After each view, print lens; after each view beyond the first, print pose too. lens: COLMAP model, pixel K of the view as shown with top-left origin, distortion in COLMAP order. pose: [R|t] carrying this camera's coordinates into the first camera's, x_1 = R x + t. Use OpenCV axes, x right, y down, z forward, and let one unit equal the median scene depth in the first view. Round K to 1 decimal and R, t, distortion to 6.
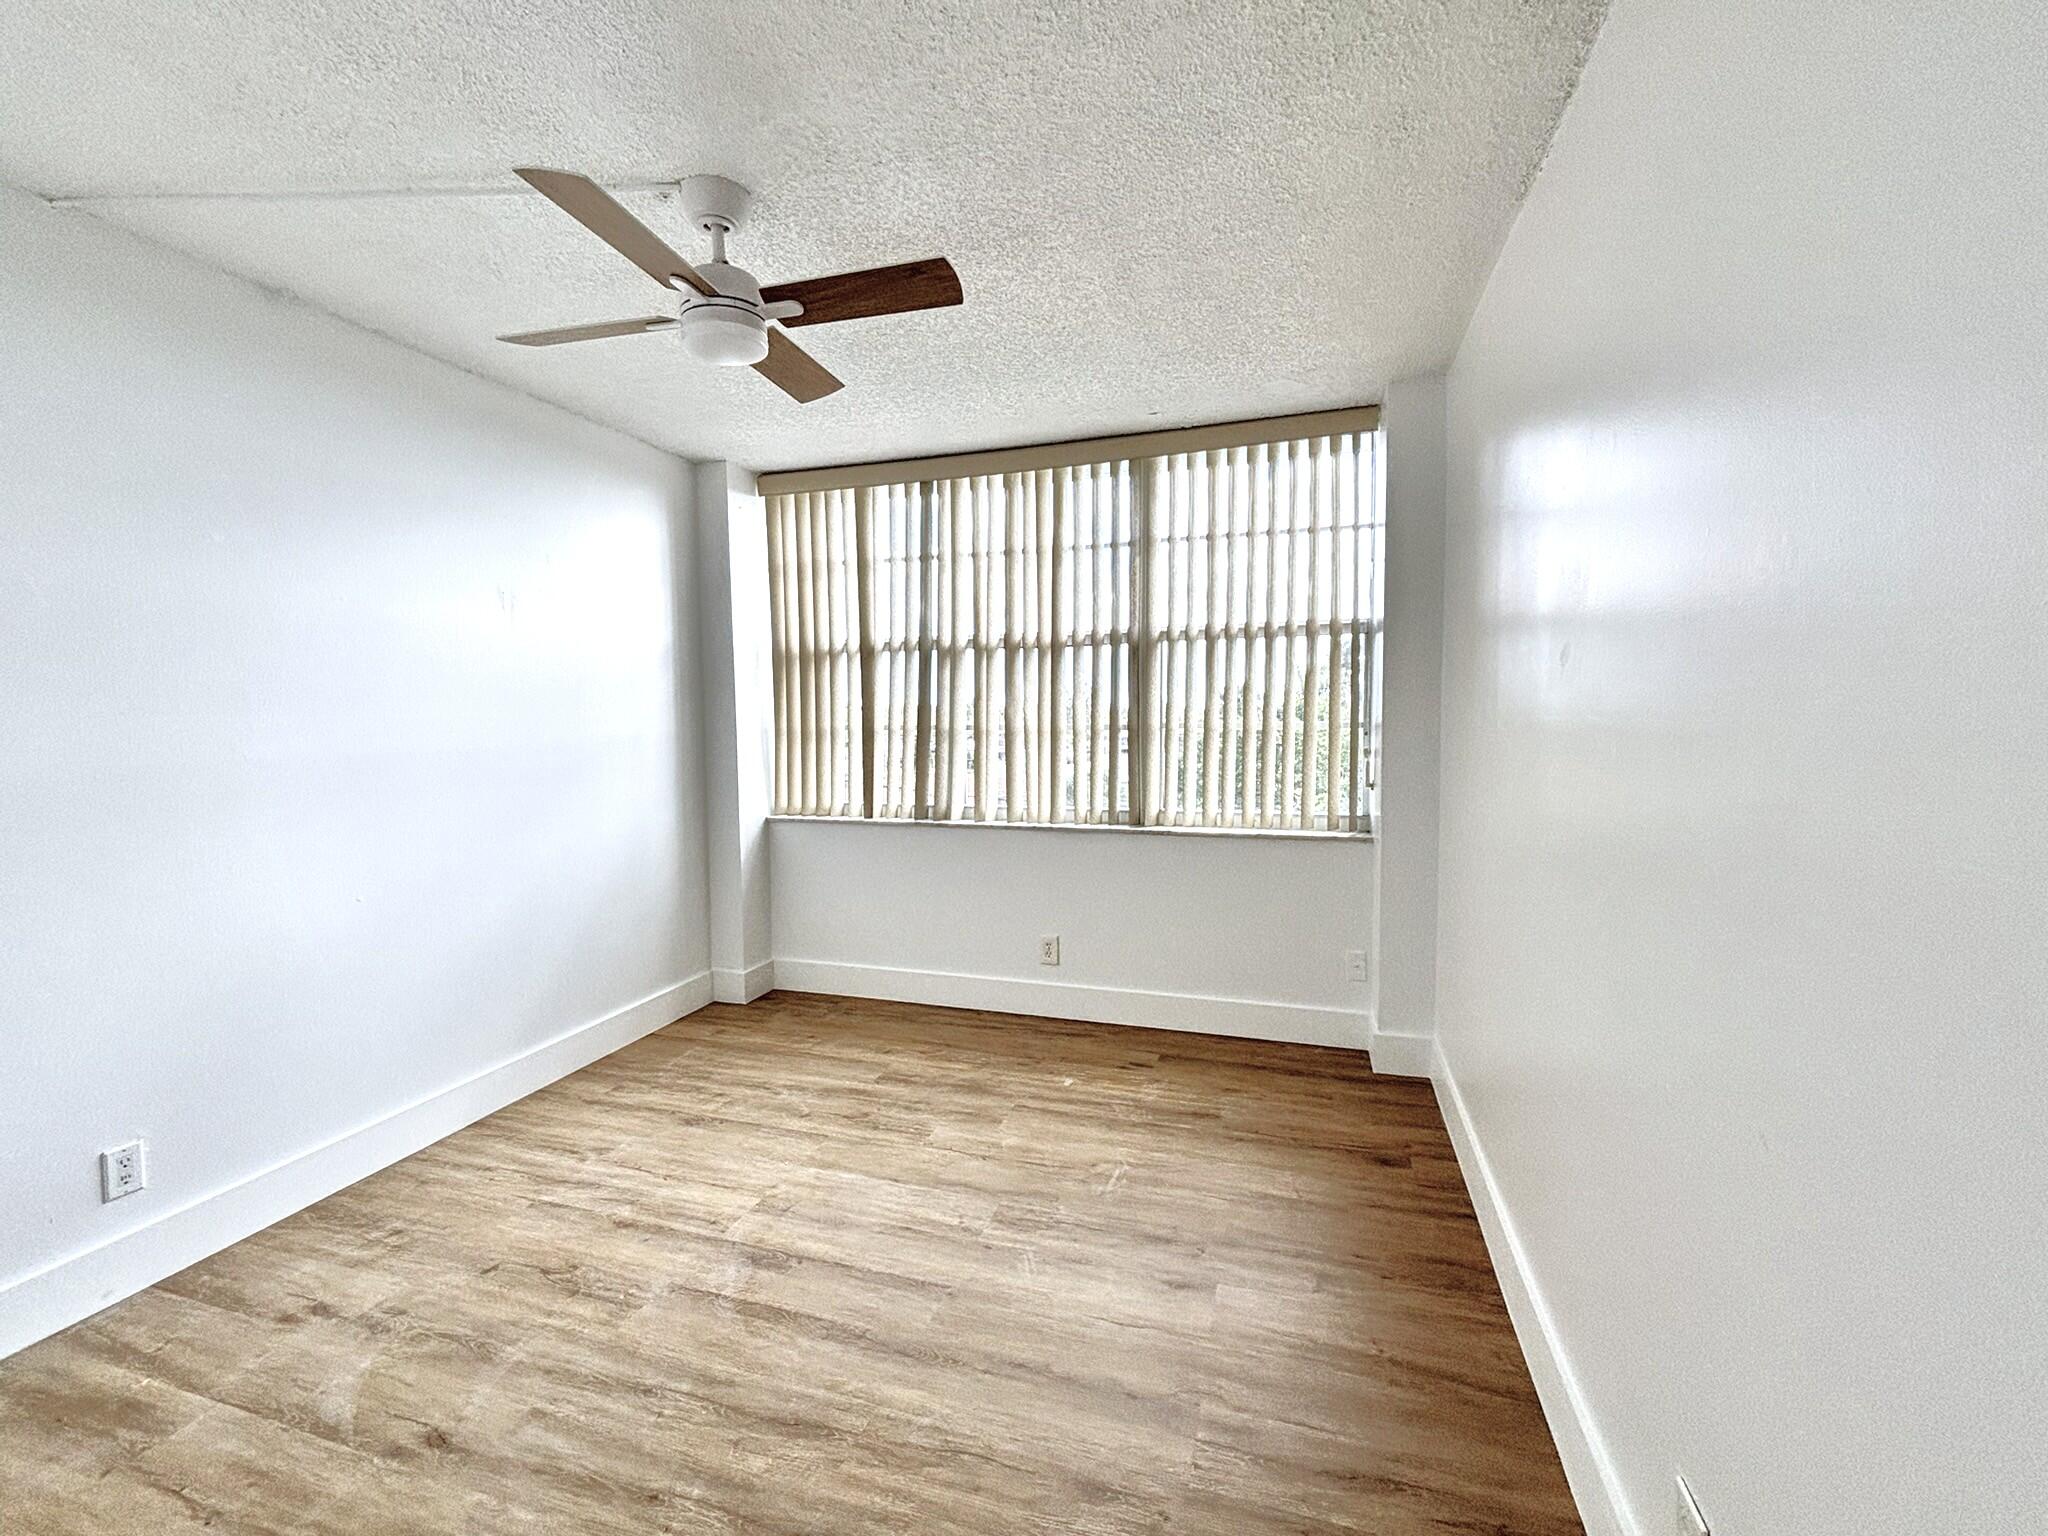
lens RADIAL K [[870.9, 0, 1032.2], [0, 870.9, 767.6], [0, 0, 1]] dist [-0.004272, 0.000403]
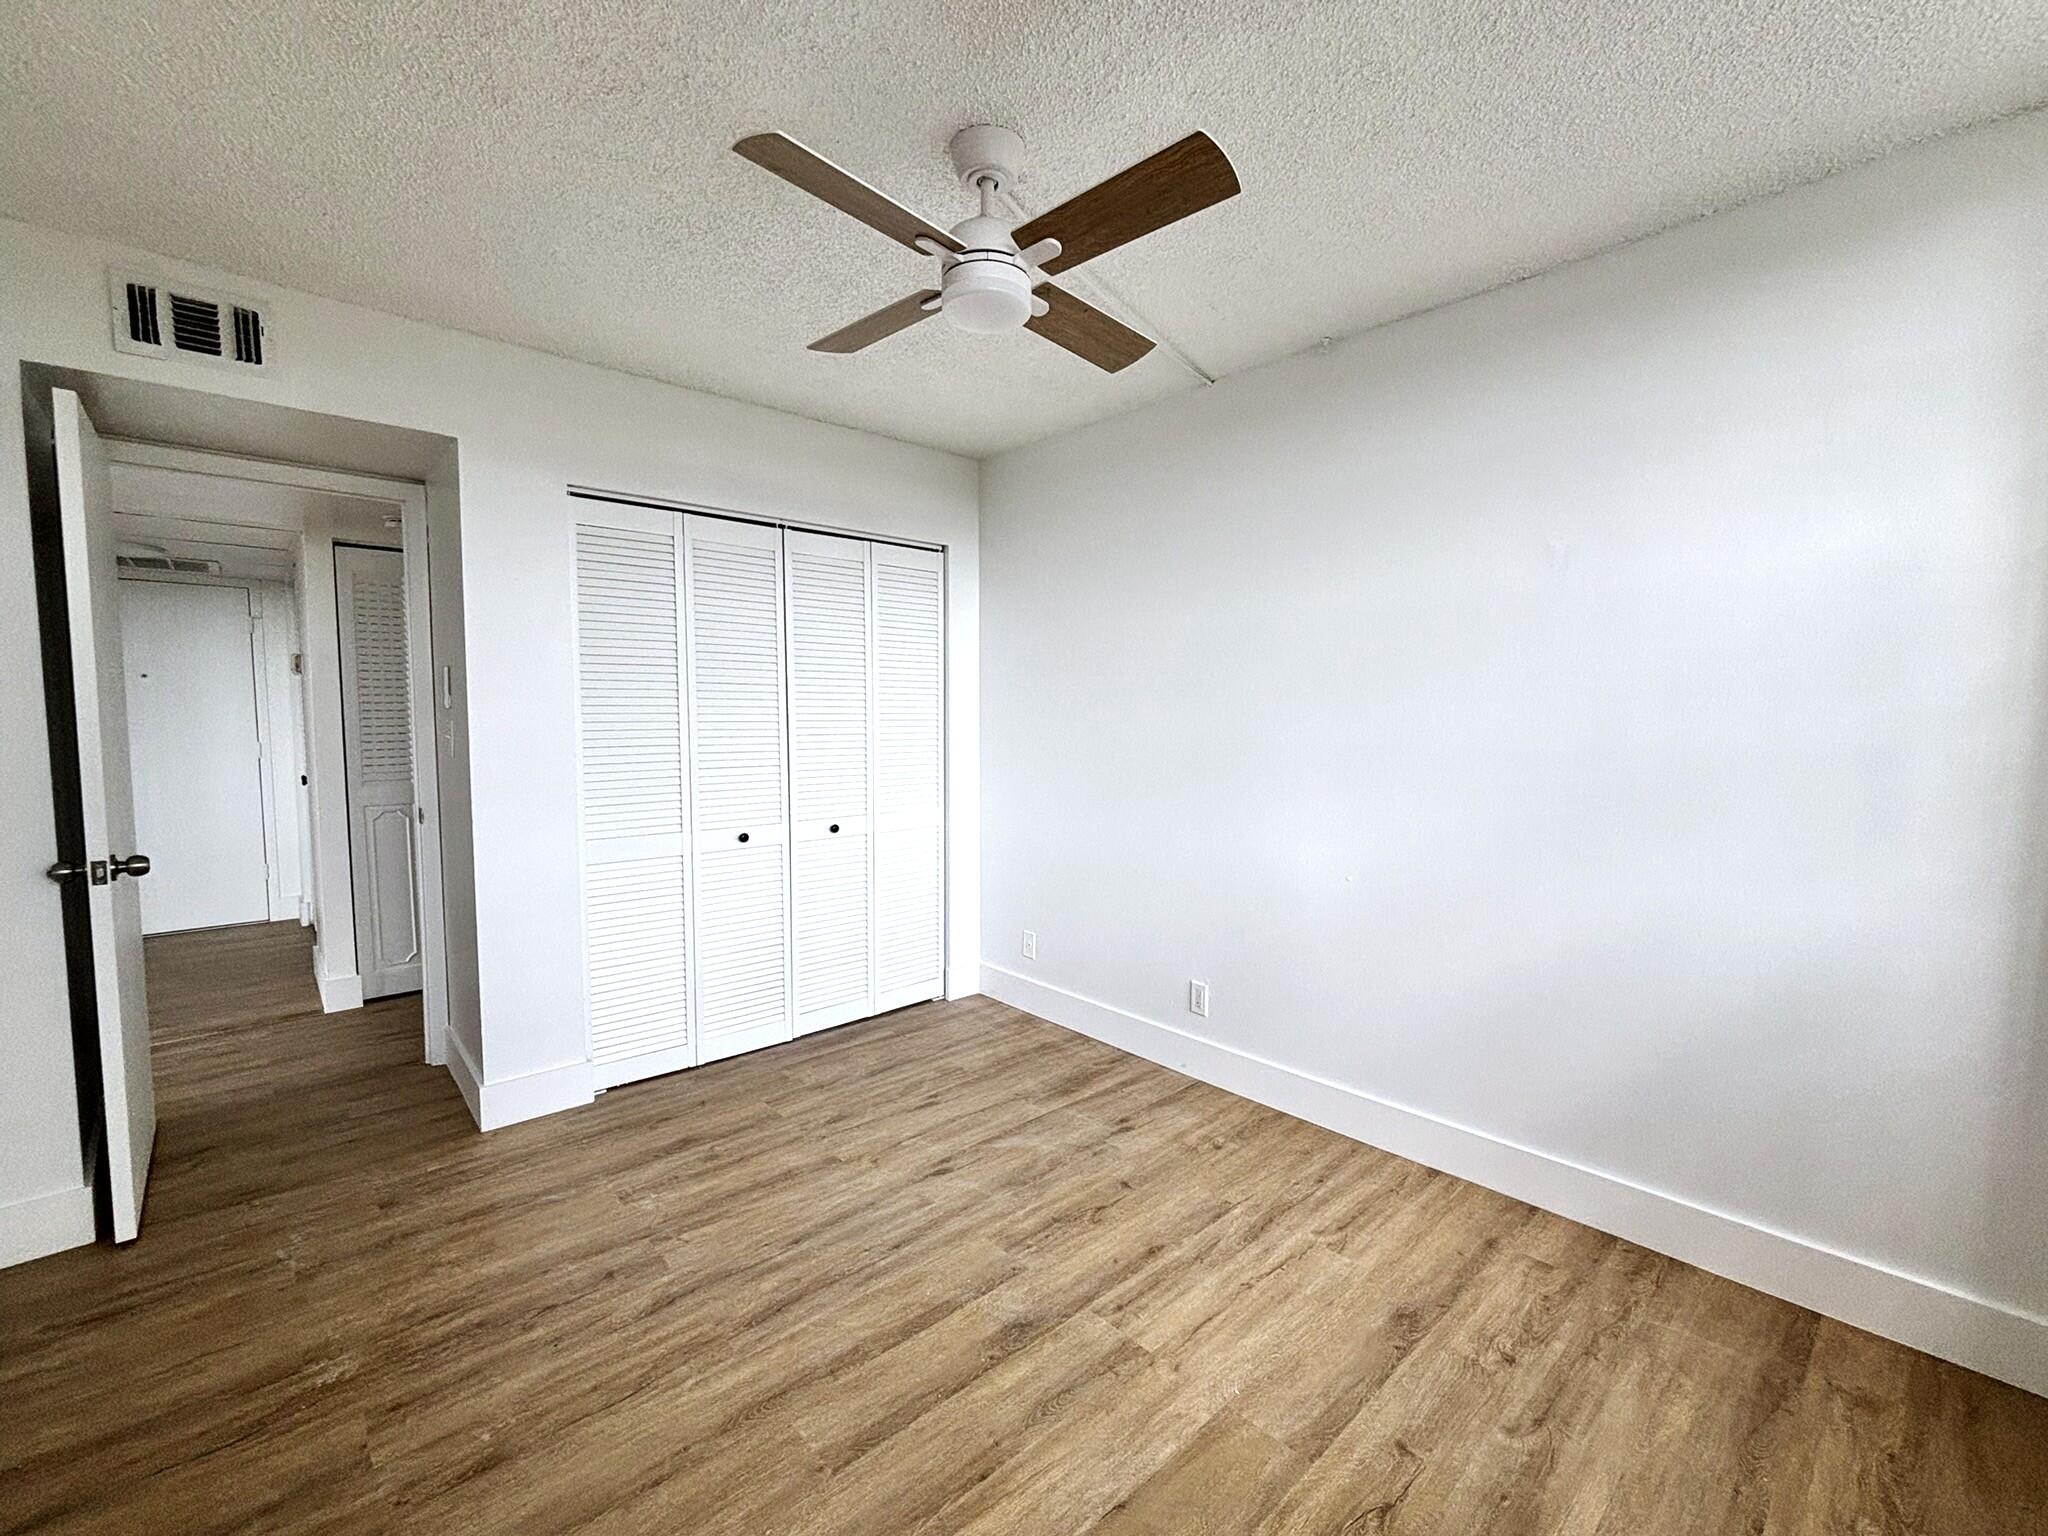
lens RADIAL K [[870.9, 0, 1023.1], [0, 870.9, 767.6], [0, 0, 1]] dist [-0.004272, 0.000403]
pose [[-0.505422, 0.068101, -0.860180, 0.417165], [-0.053504, 0.992489, 0.110014, -0.100097], [0.861212, 0.101626, -0.497982, 1.420746]]
